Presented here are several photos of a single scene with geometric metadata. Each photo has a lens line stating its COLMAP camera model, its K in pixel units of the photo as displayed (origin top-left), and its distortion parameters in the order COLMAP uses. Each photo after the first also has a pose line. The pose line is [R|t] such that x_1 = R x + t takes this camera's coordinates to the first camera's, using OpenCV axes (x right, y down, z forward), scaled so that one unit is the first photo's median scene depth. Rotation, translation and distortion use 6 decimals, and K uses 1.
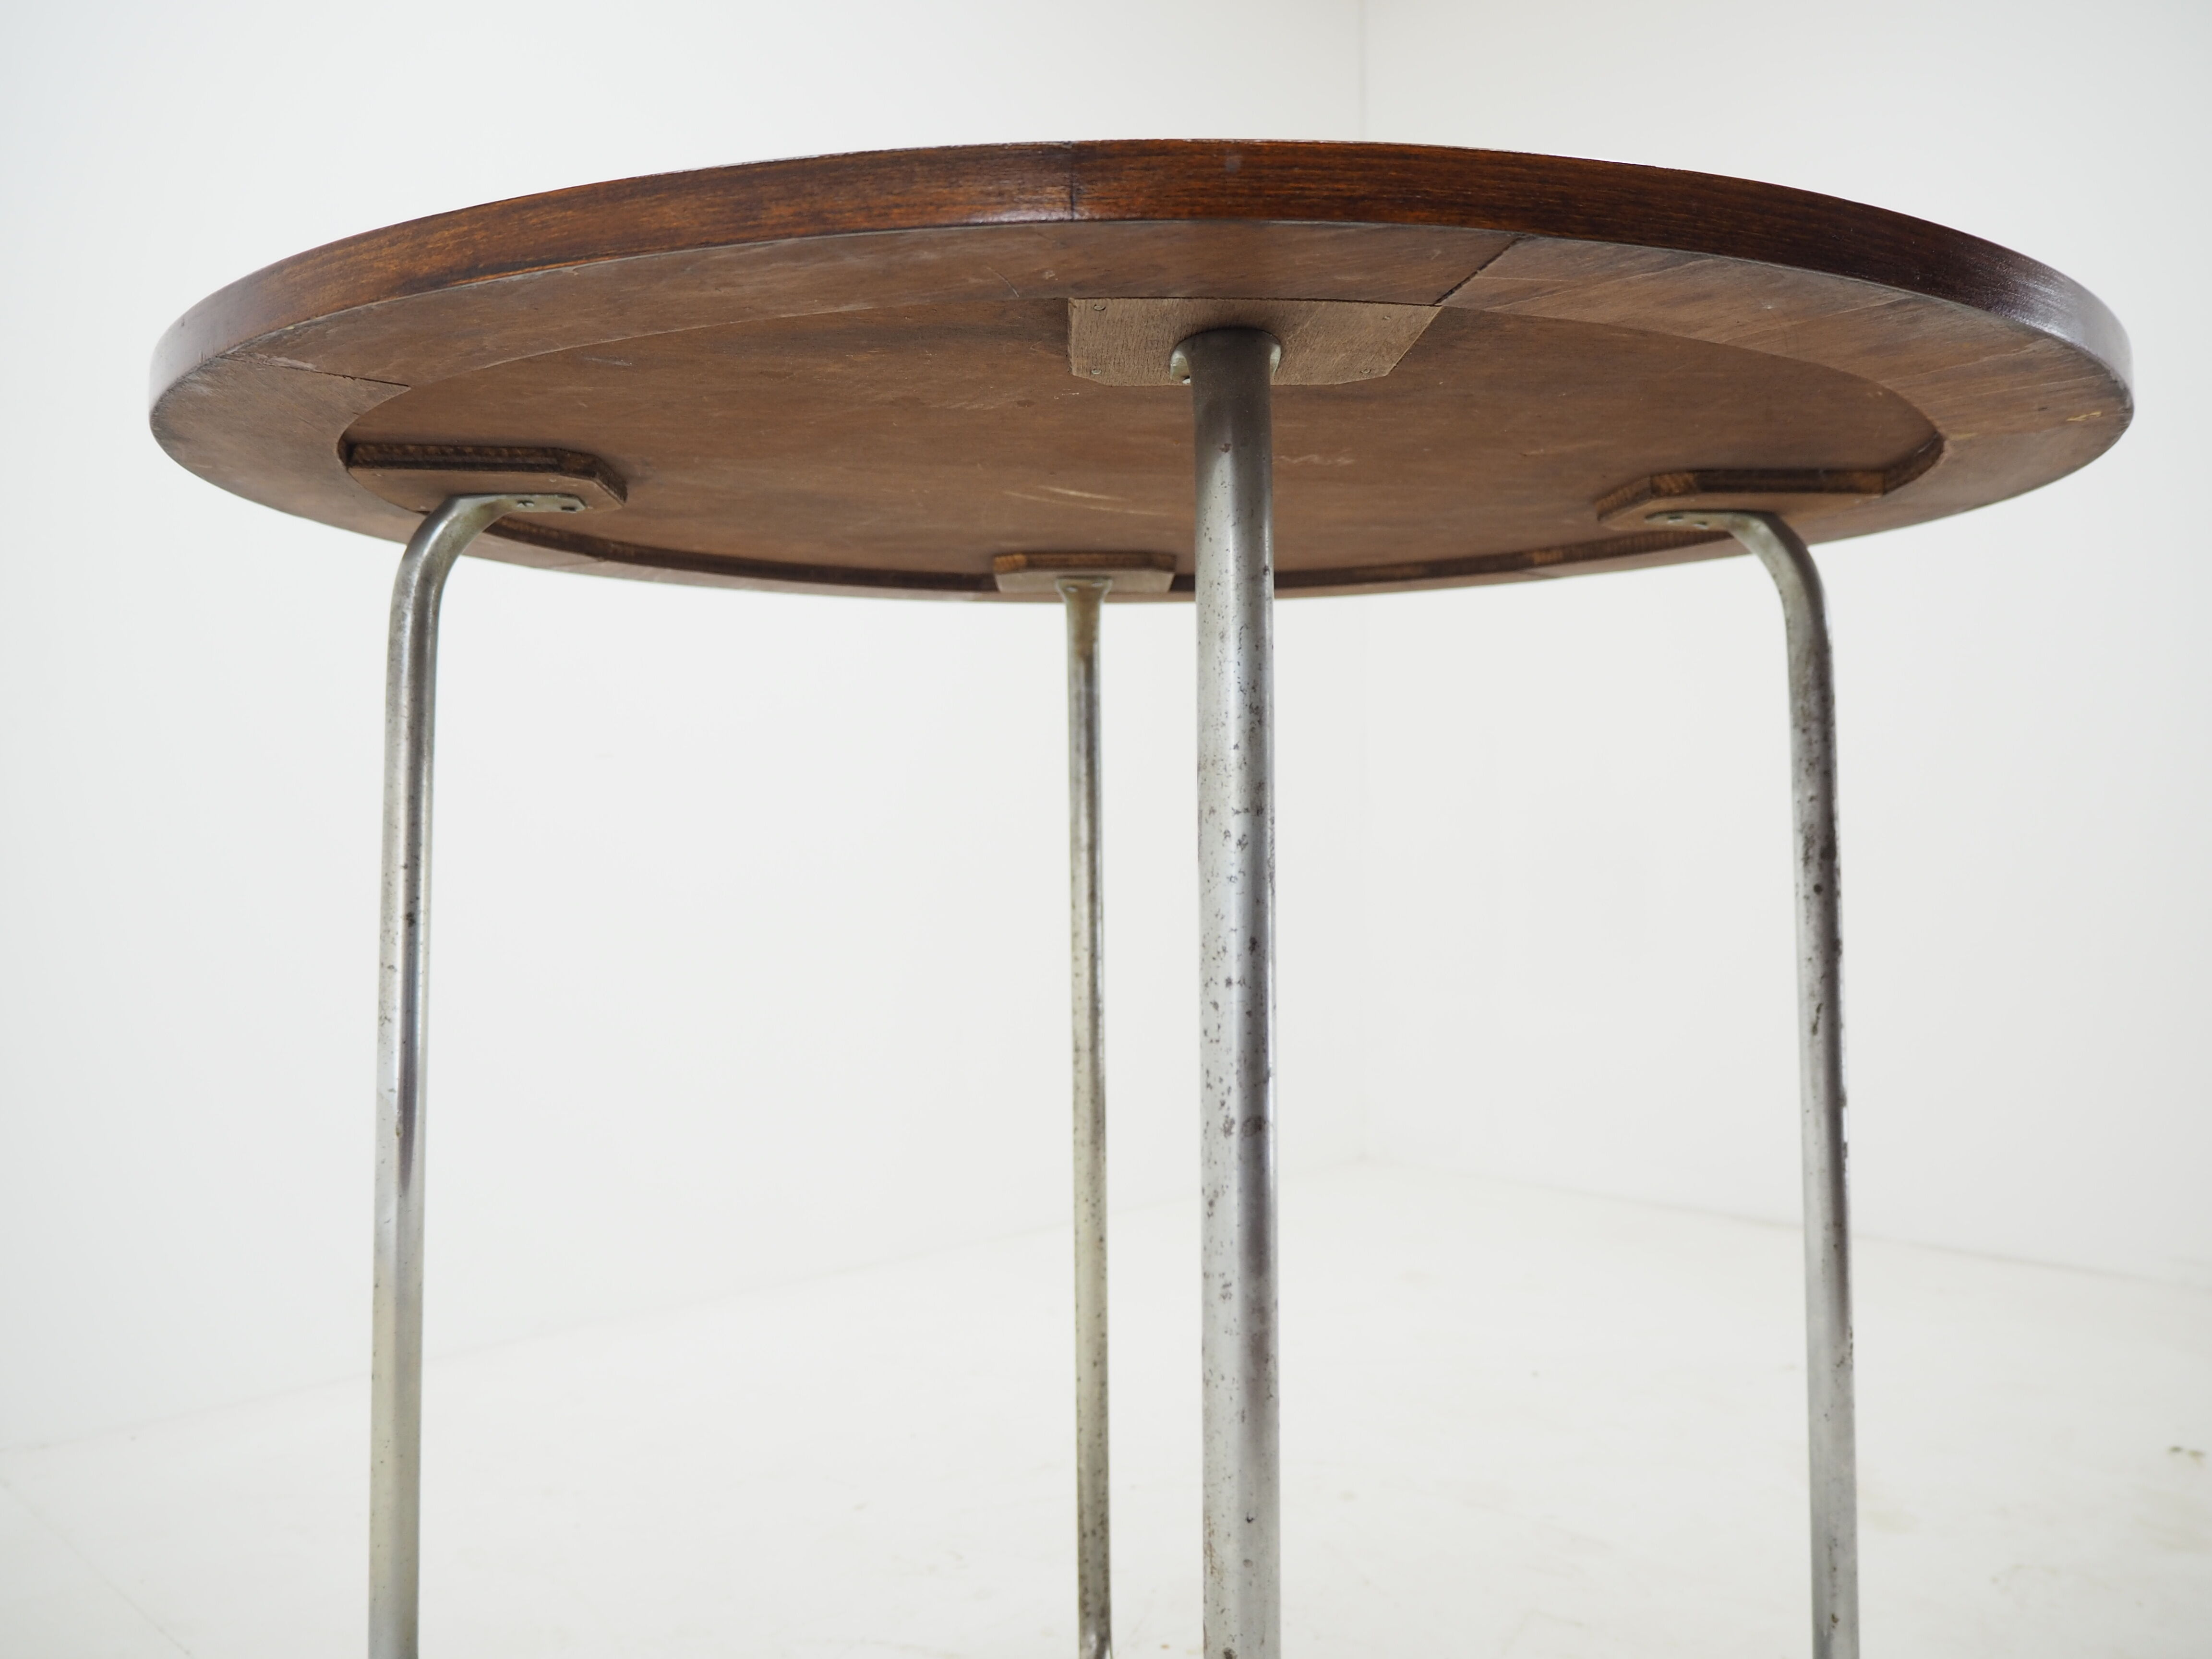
lens RADIAL K [[1856.8, 0, 1115.2], [0, 1856.8, 825.6], [0, 0, 1]] dist [-0.051443, 0.034533]
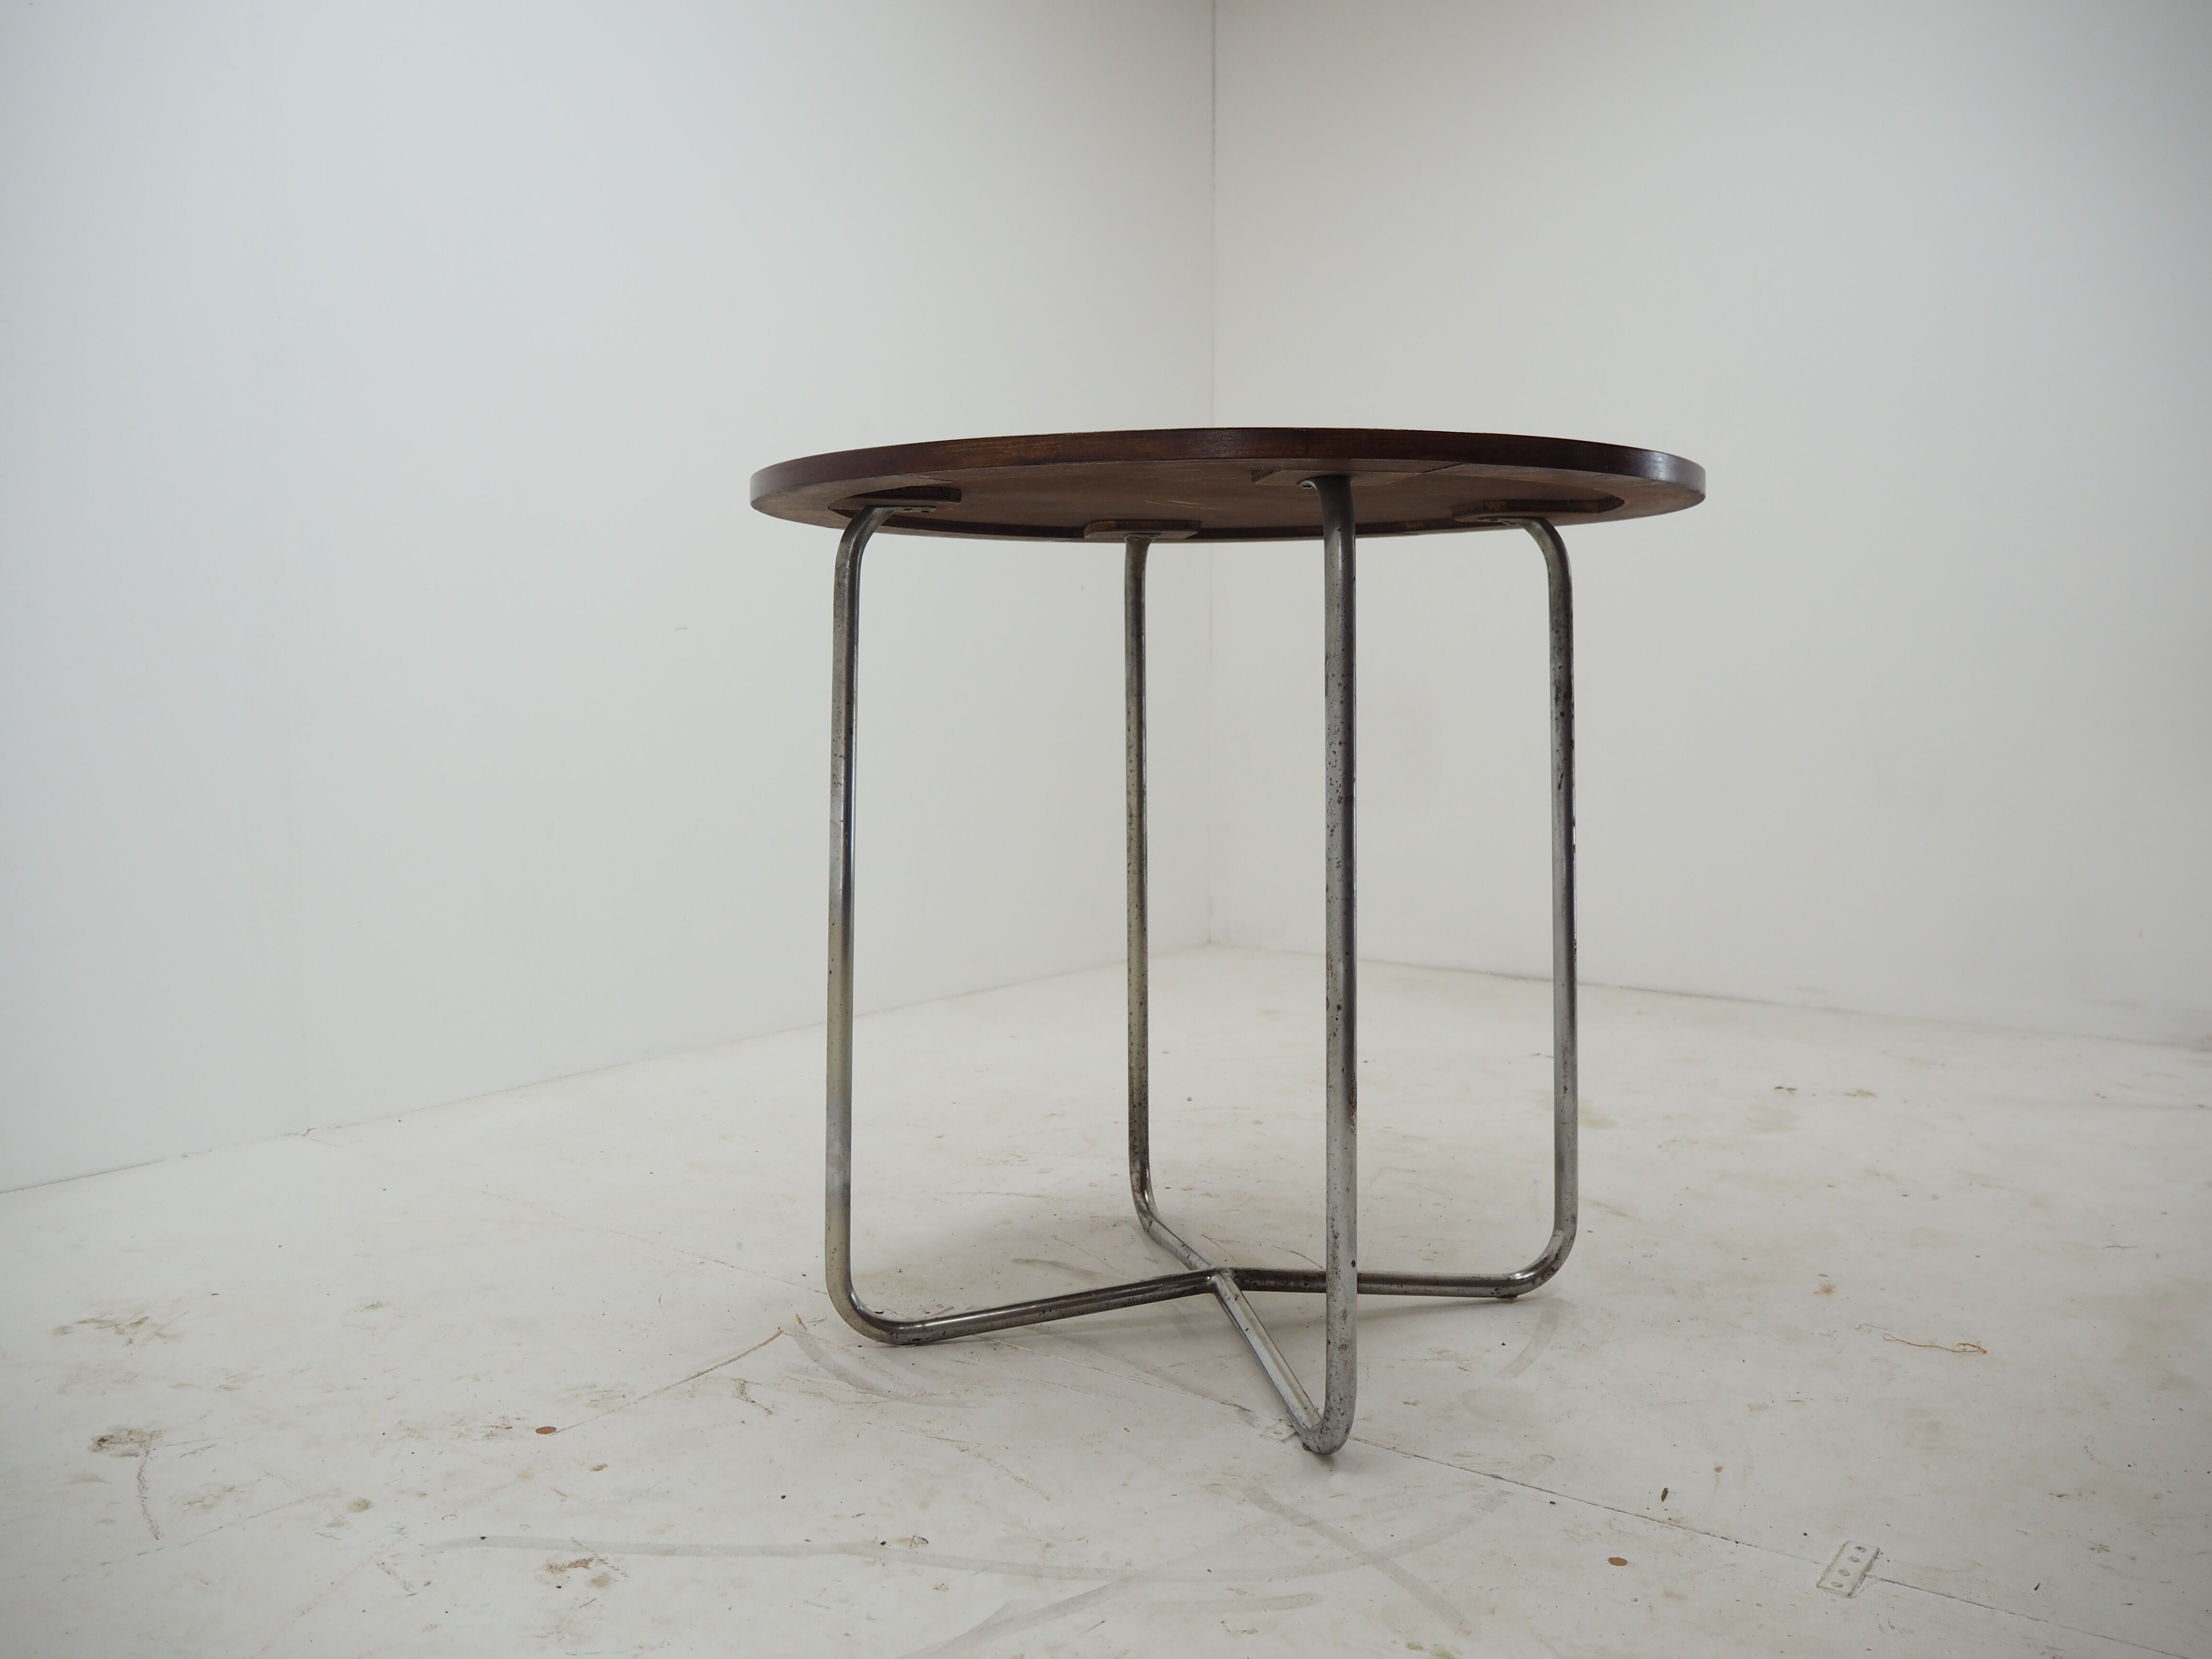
lens RADIAL K [[1856.8, 0, 1098.6], [0, 1856.8, 817.1], [0, 0, 1]] dist [-0.051443, 0.034533]
pose [[0.992570, -0.008401, 0.121383, -0.330430], [-0.000480, 0.997335, 0.072950, 0.000403], [-0.121673, -0.072467, 0.989921, -0.849793]]
